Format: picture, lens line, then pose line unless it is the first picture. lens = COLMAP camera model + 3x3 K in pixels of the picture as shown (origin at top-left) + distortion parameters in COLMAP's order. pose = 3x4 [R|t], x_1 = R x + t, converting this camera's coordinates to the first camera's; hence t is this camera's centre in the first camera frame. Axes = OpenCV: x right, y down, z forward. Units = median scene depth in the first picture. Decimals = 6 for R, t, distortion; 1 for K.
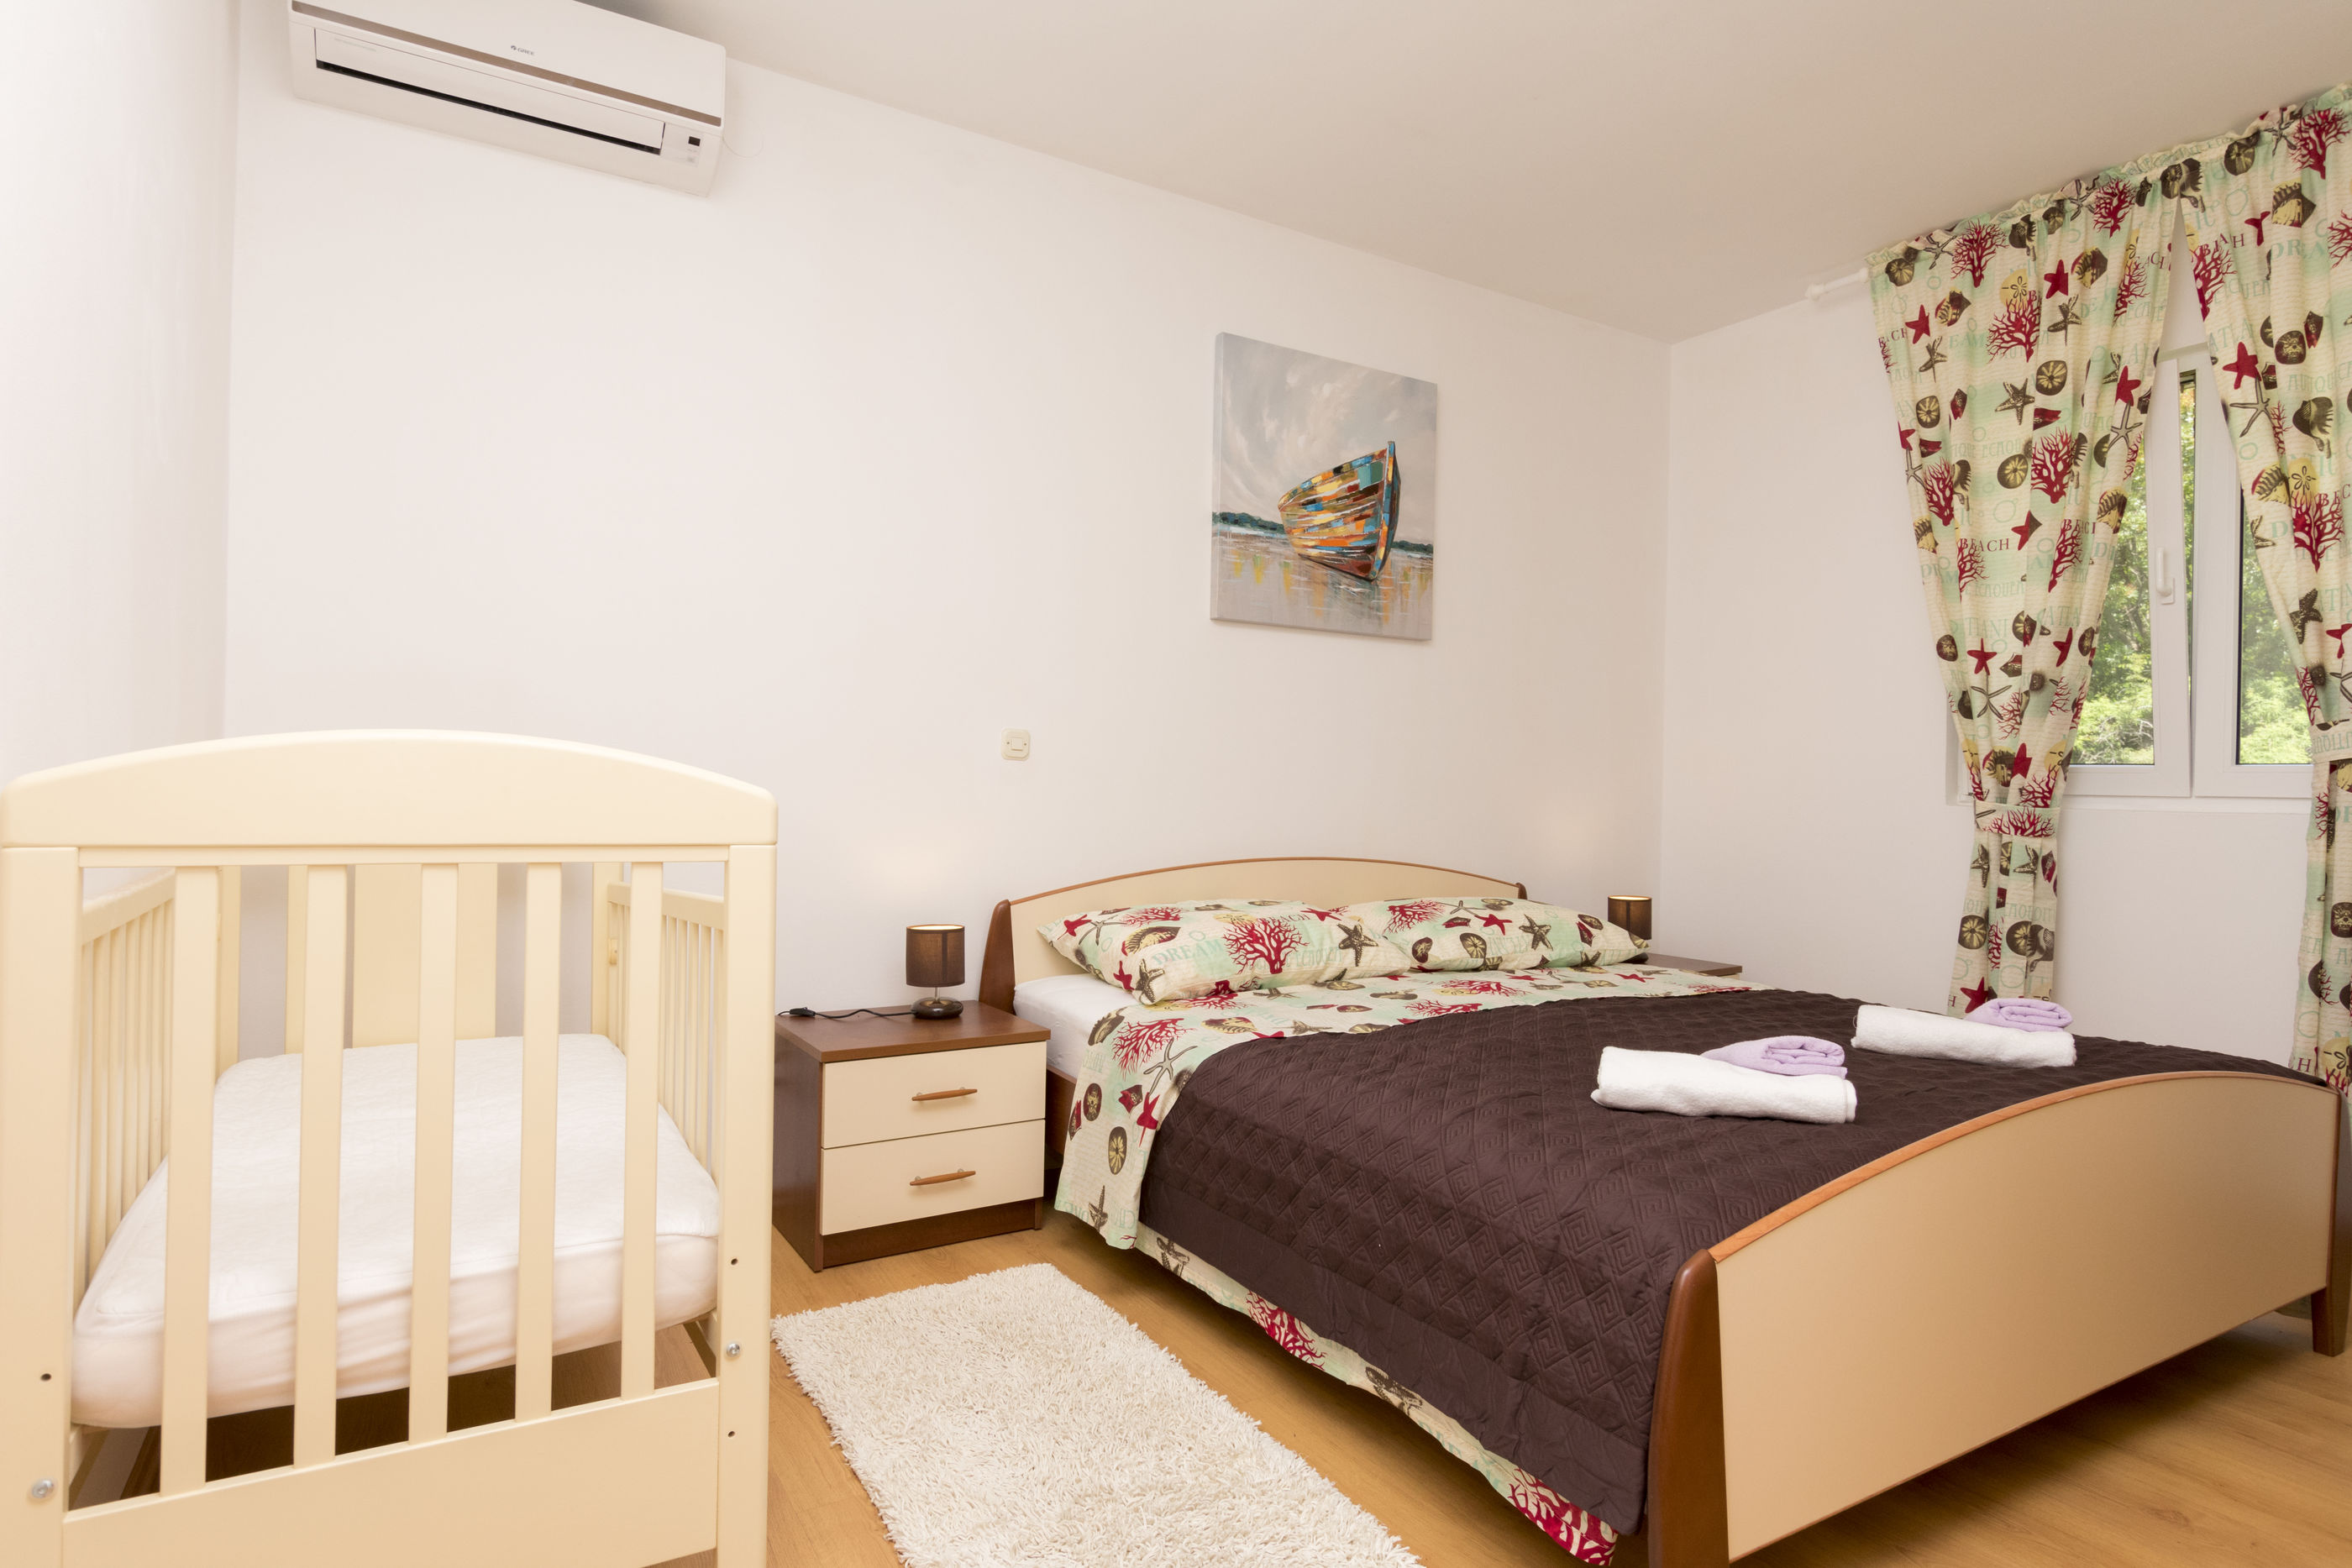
lens RADIAL K [[1273.2, 0, 1172.7], [0, 1273.2, 773.7], [0, 0, 1]] dist [-0.000672, -0.001588]
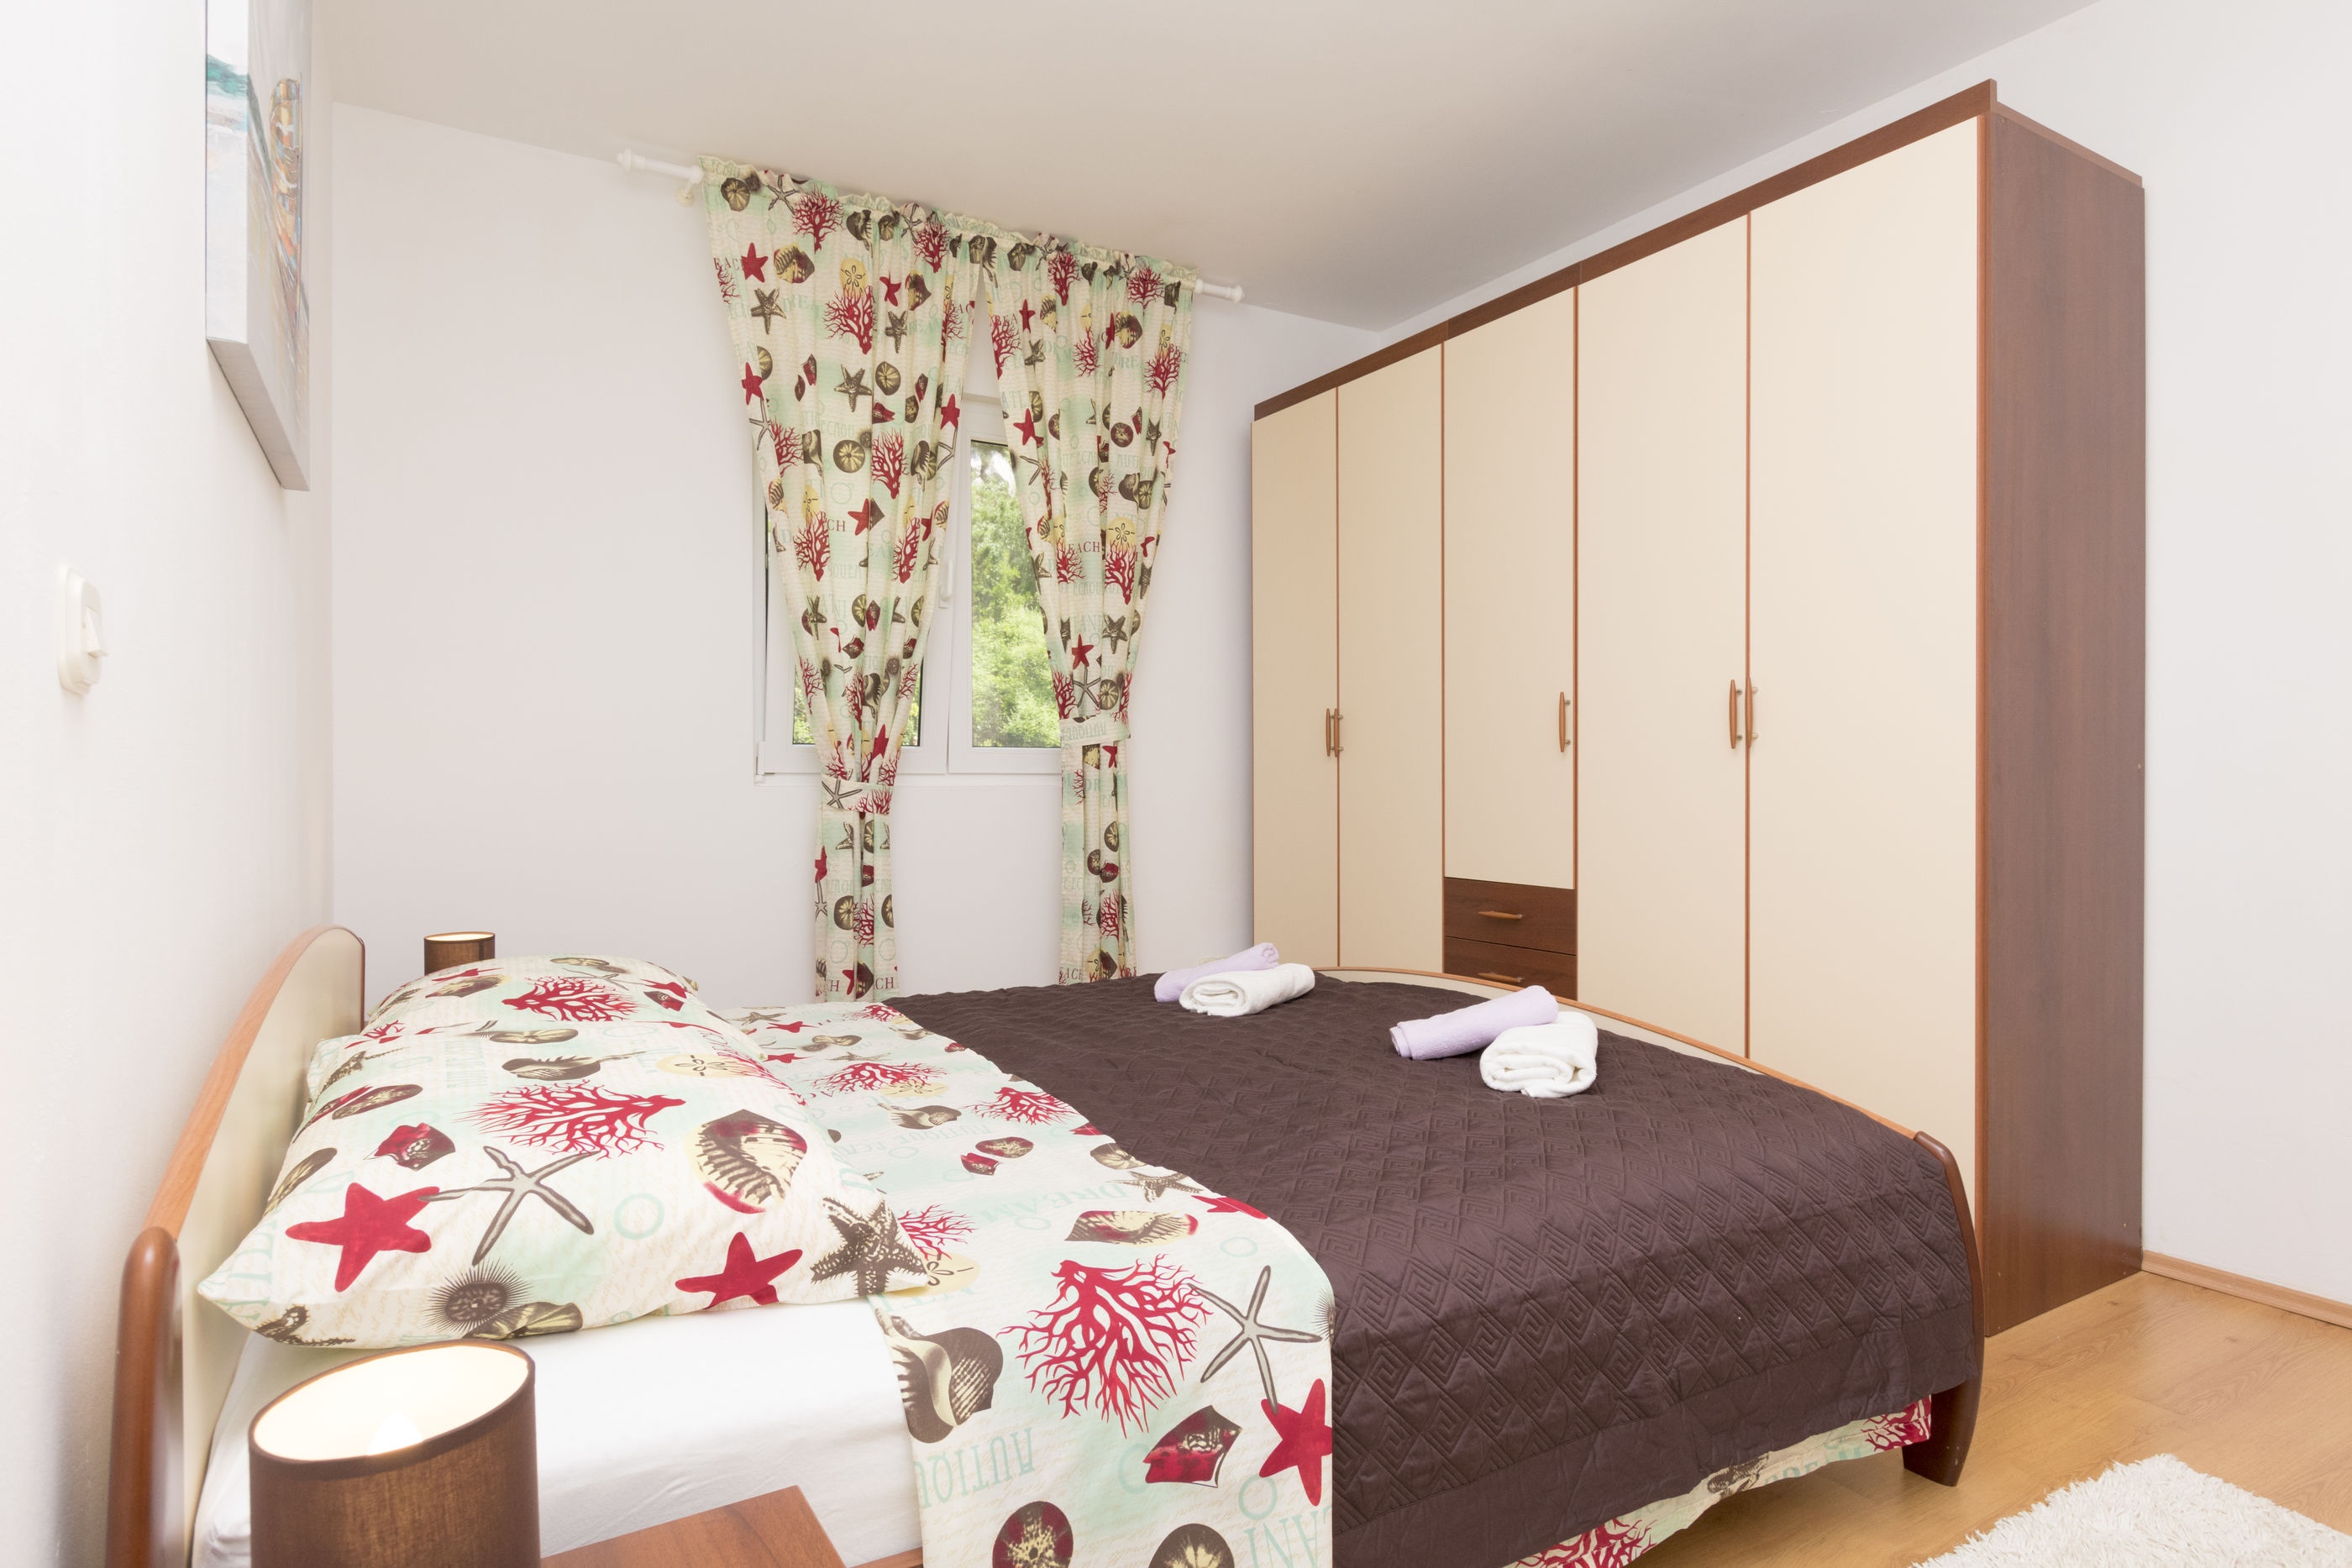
lens RADIAL K [[1273.2, 0, 1173.5], [0, 1273.2, 783.6], [0, 0, 1]] dist [-0.000672, -0.001588]
pose [[0.004869, -0.021471, 0.999758, -0.373129], [-0.006482, 0.999748, 0.021503, 0.000525], [-0.999967, -0.006585, 0.004728, 0.760755]]
